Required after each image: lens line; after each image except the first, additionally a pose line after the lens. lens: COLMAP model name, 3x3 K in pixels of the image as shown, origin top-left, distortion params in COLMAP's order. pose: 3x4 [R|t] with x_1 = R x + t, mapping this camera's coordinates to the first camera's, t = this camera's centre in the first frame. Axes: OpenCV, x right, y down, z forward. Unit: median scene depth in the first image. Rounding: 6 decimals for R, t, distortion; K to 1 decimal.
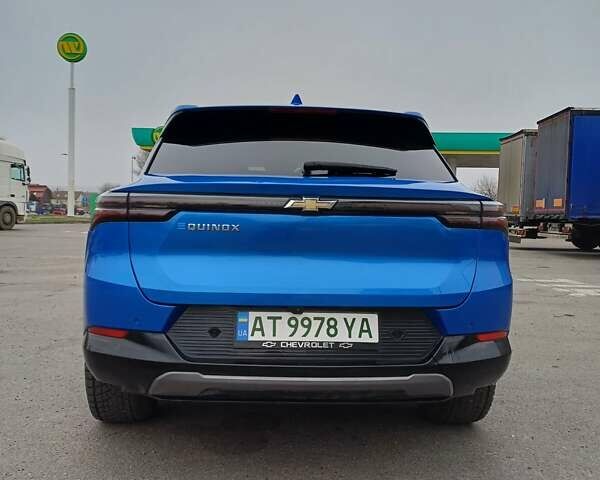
lens RADIAL K [[571.7, 0, 289.7], [0, 571.7, 238.5], [0, 0, 1]] dist [0.136041, -0.226538]
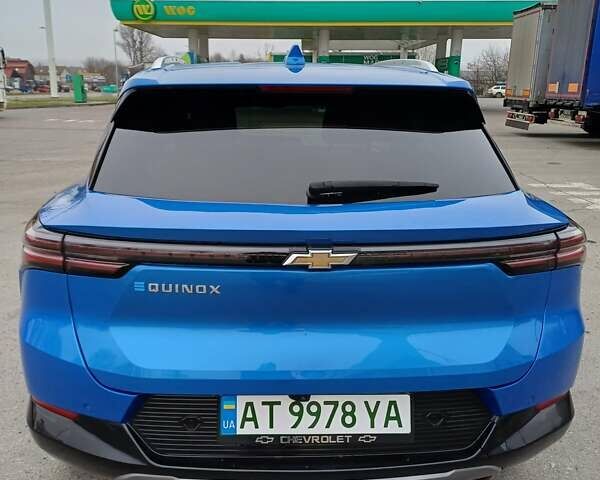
lens RADIAL K [[574.3, 0, 282.8], [0, 574.3, 236.9], [0, 0, 1]] dist [0.125154, -0.185511]
pose [[0.999927, -0.011397, -0.003960, -0.006256], [0.011969, 0.978405, 0.206352, -0.228122], [0.001522, -0.206384, 0.978470, 0.307774]]
